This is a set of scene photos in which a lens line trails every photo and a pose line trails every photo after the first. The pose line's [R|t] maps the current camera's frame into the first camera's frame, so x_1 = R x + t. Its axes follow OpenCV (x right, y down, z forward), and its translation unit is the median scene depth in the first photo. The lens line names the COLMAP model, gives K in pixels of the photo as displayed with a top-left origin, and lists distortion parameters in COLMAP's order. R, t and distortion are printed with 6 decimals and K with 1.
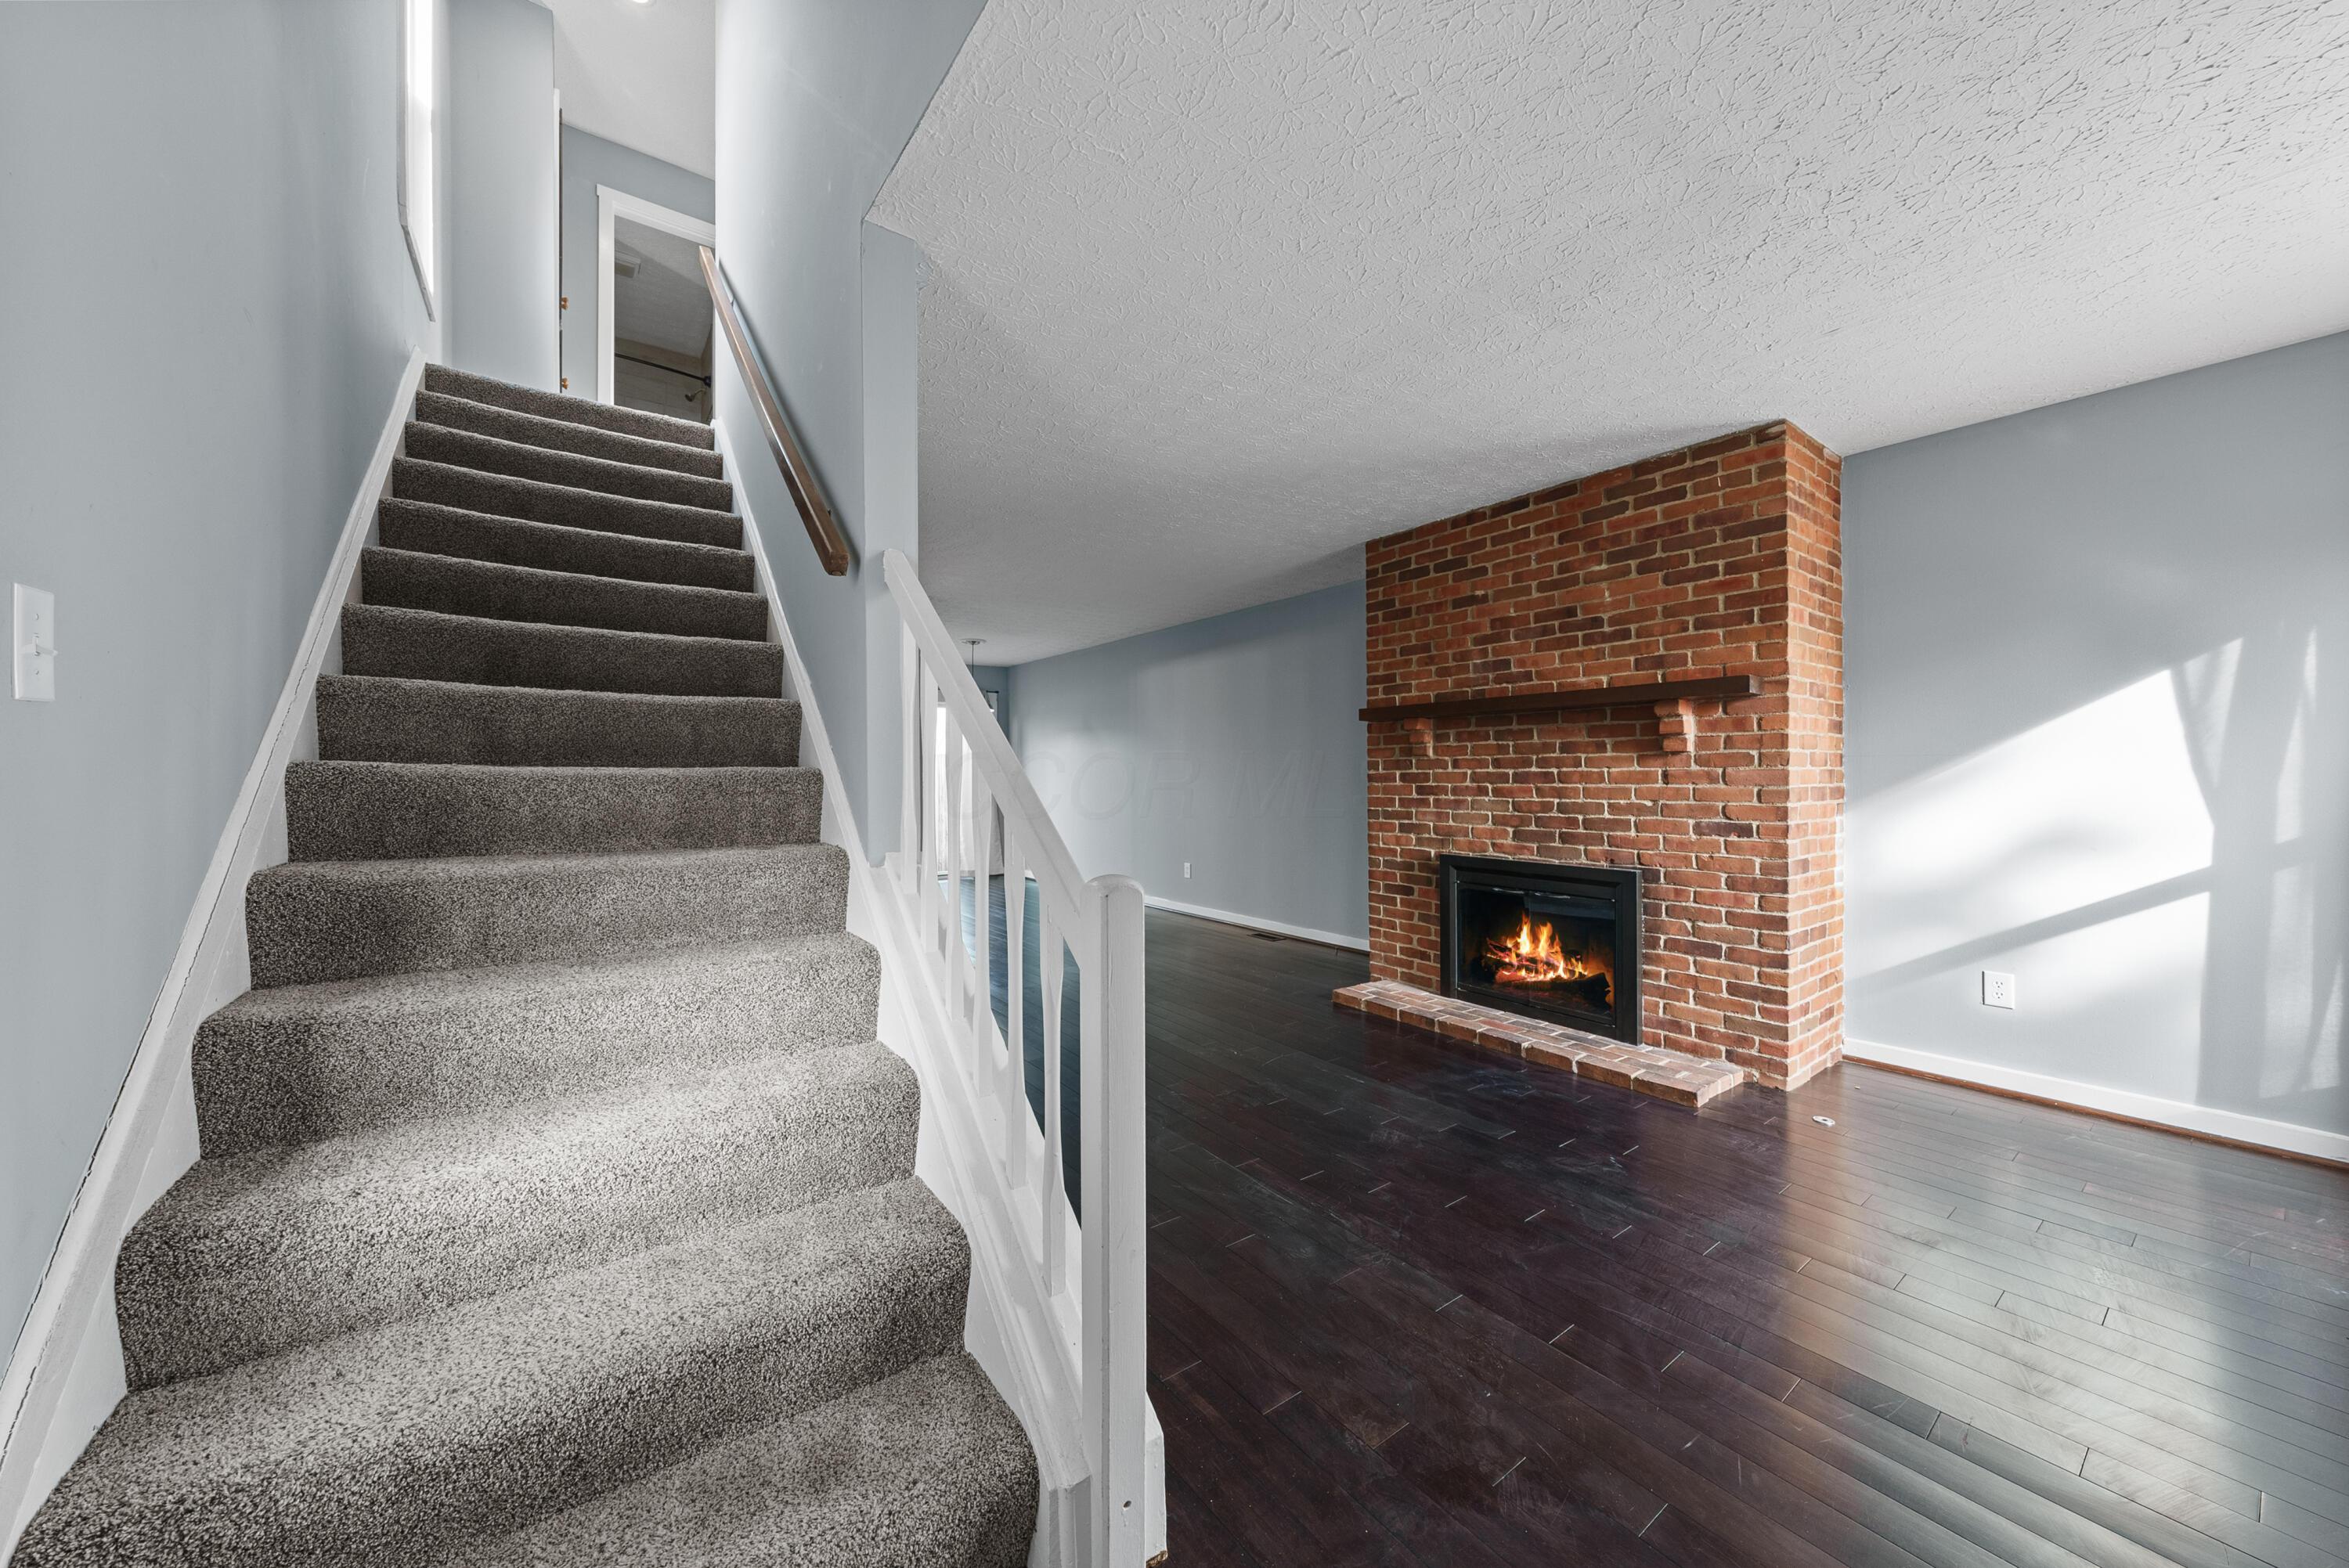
lens RADIAL K [[821.4, 0, 1177.7], [0, 821.4, 779.9], [0, 0, 1]] dist [-0.000088, -0.000029]
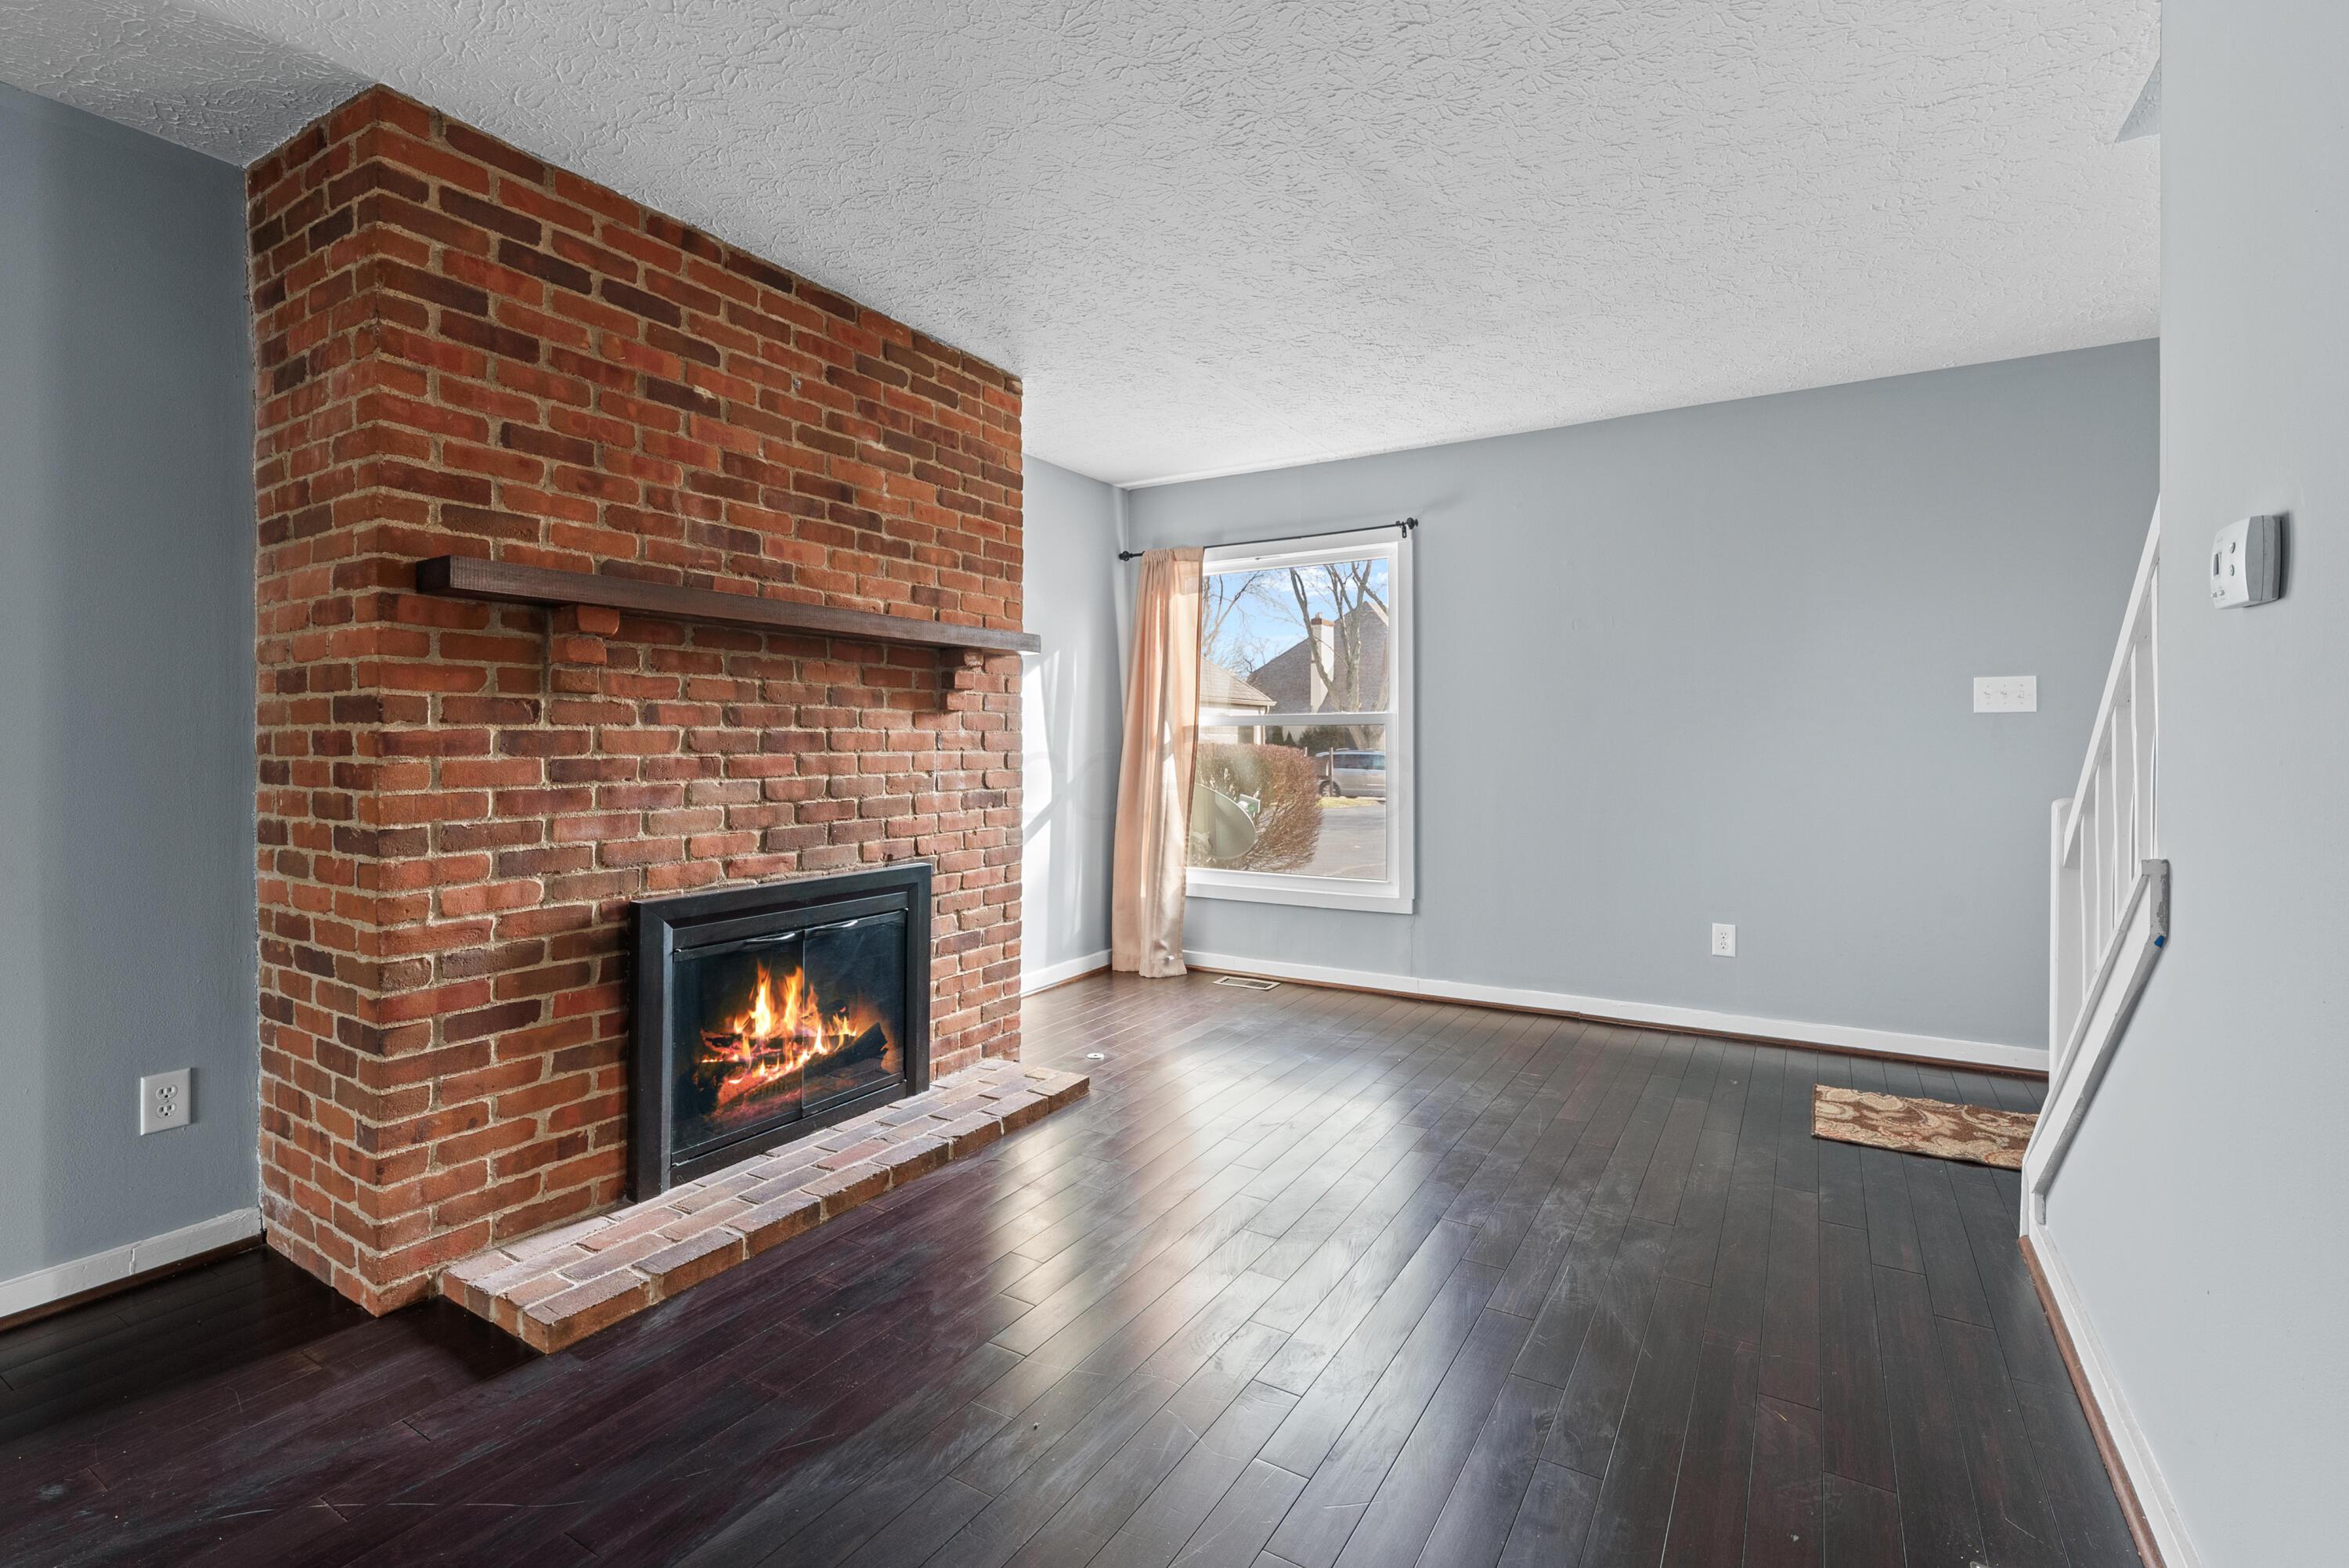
lens RADIAL K [[1080.6, 0, 1156.5], [0, 1080.6, 744.8], [0, 0, 1]] dist [-0.003101, -0.000076]
pose [[-0.387052, -0.000334, 0.922058, -0.386843], [0.004954, 0.999985, 0.002442, -0.001747], [-0.922045, 0.005513, -0.387044, 1.007625]]
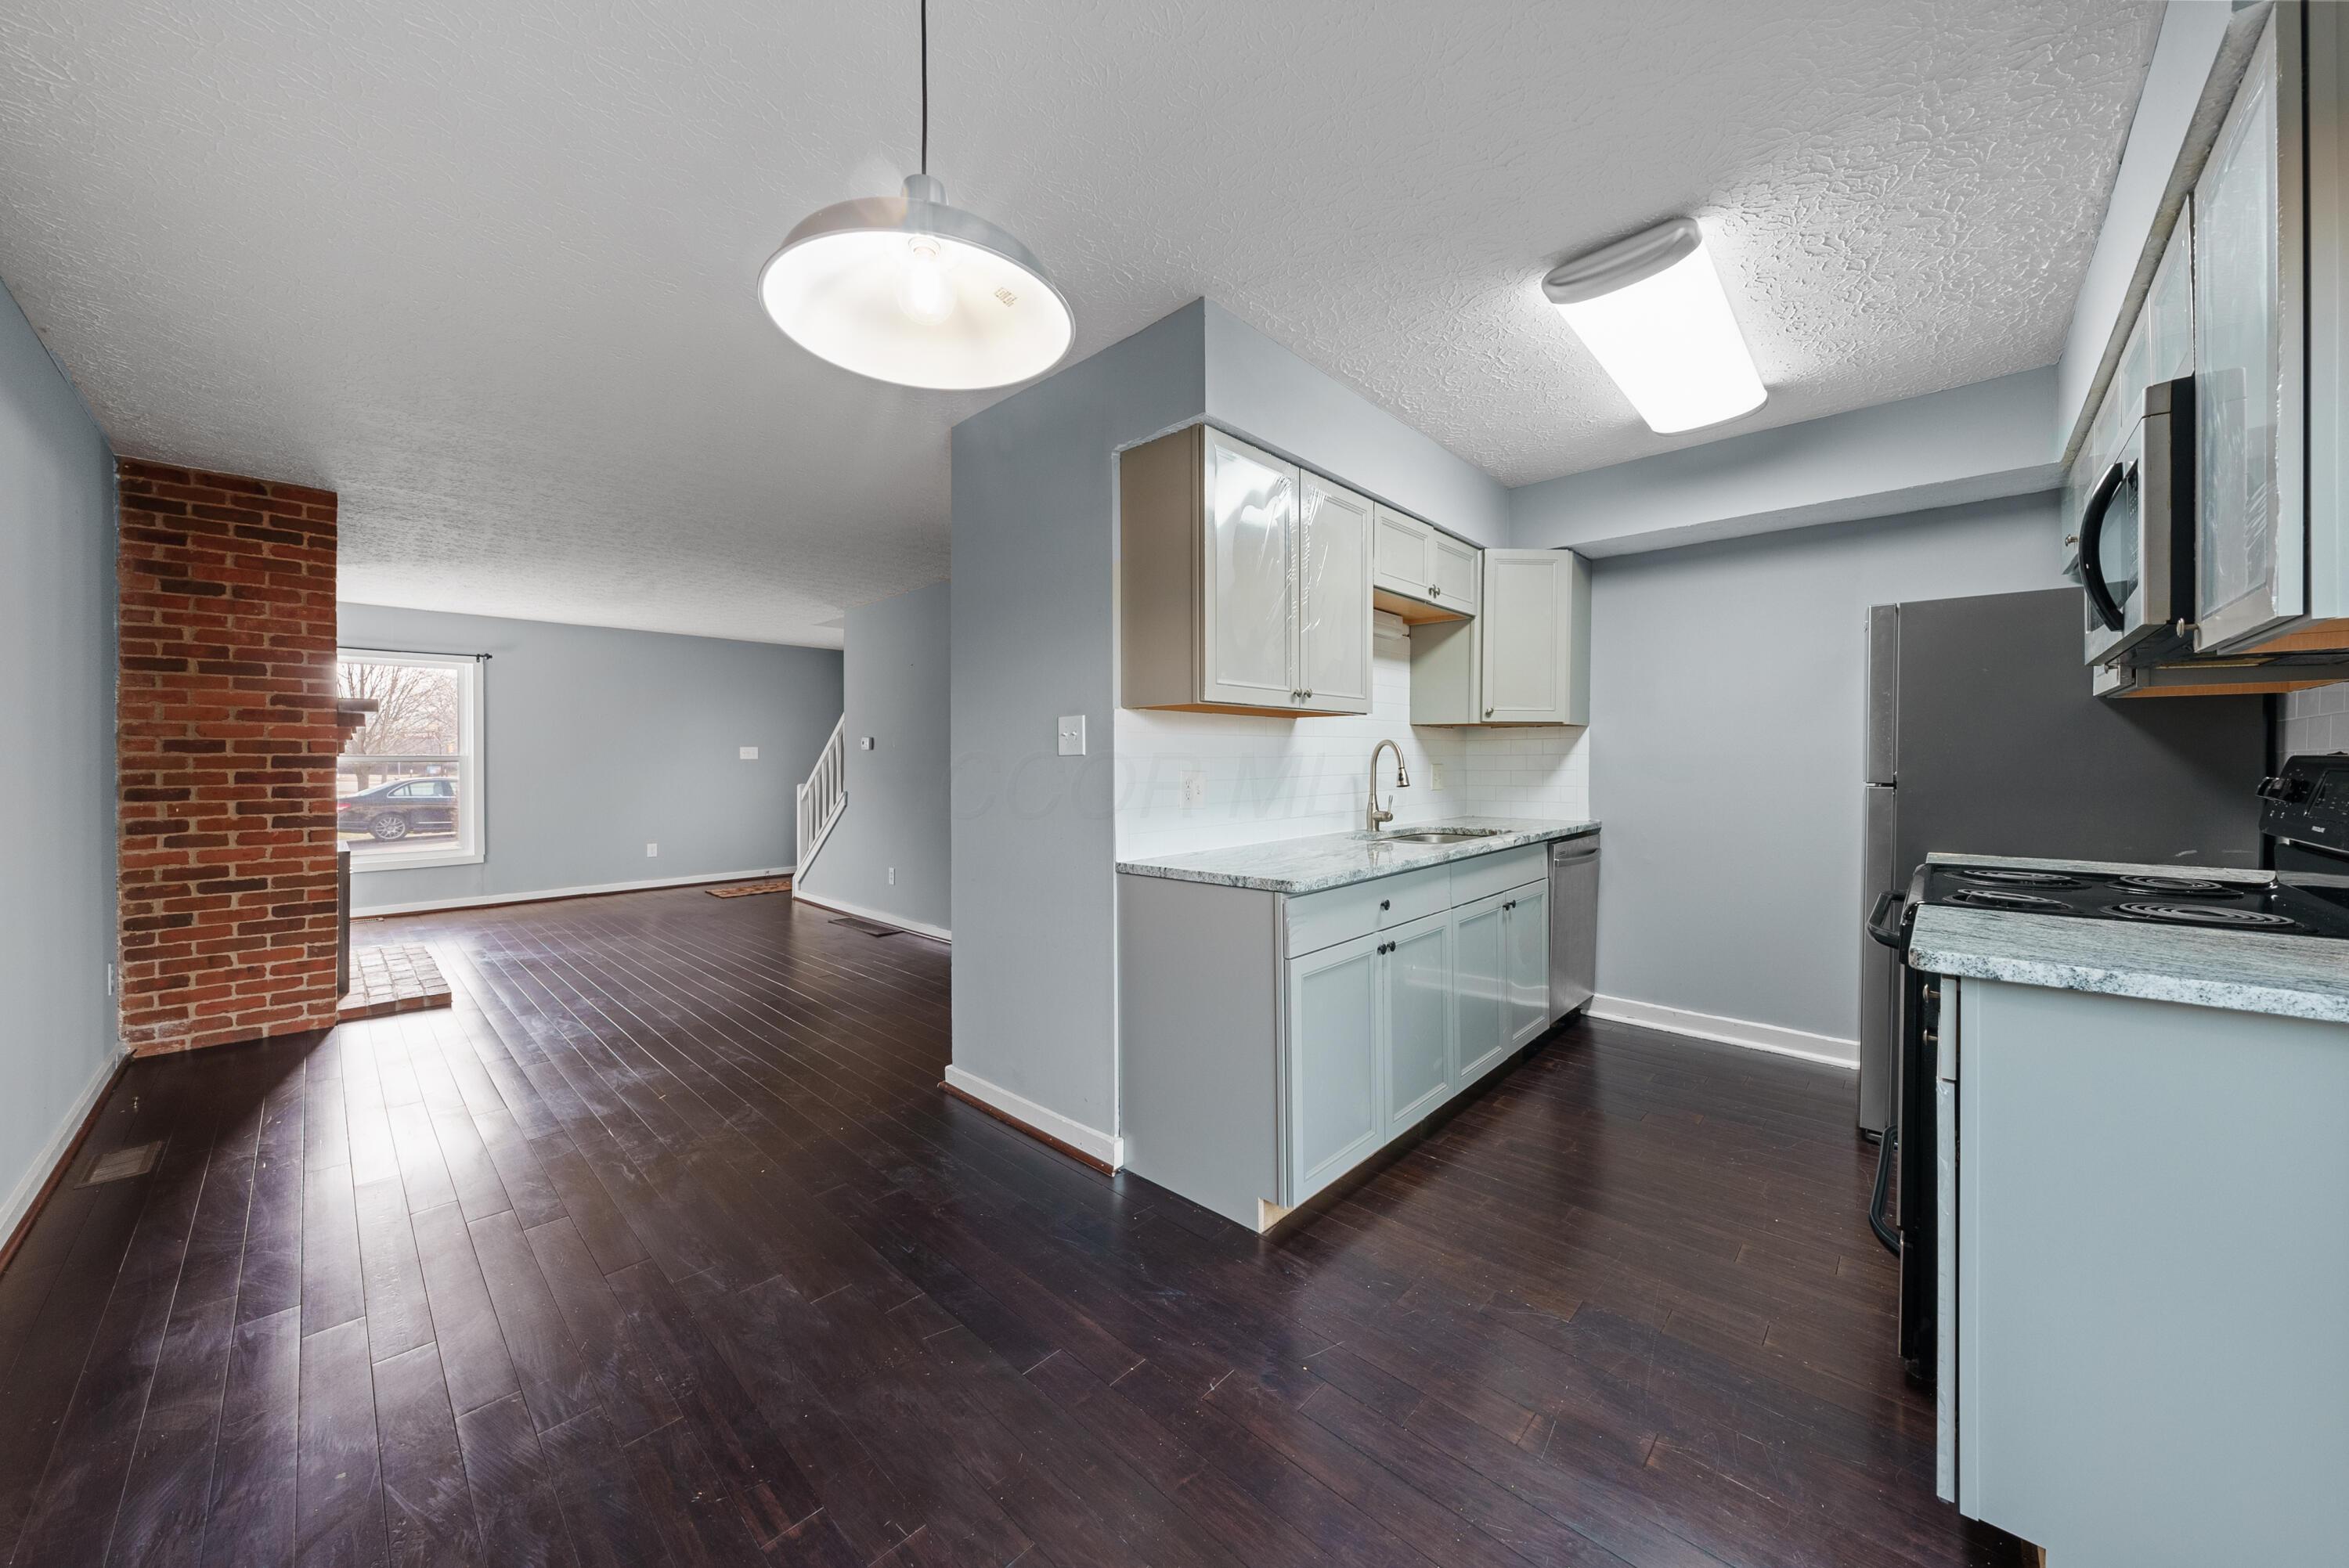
lens RADIAL K [[814.2, 0, 1173.0], [0, 814.2, 766.3], [0, 0, 1]] dist [-0.000733, -0.000137]
pose [[-0.982130, 0.008201, -0.188024, -0.480531], [0.006139, 0.999914, 0.011546, -0.020957], [0.188103, 0.010186, -0.982096, 2.056754]]
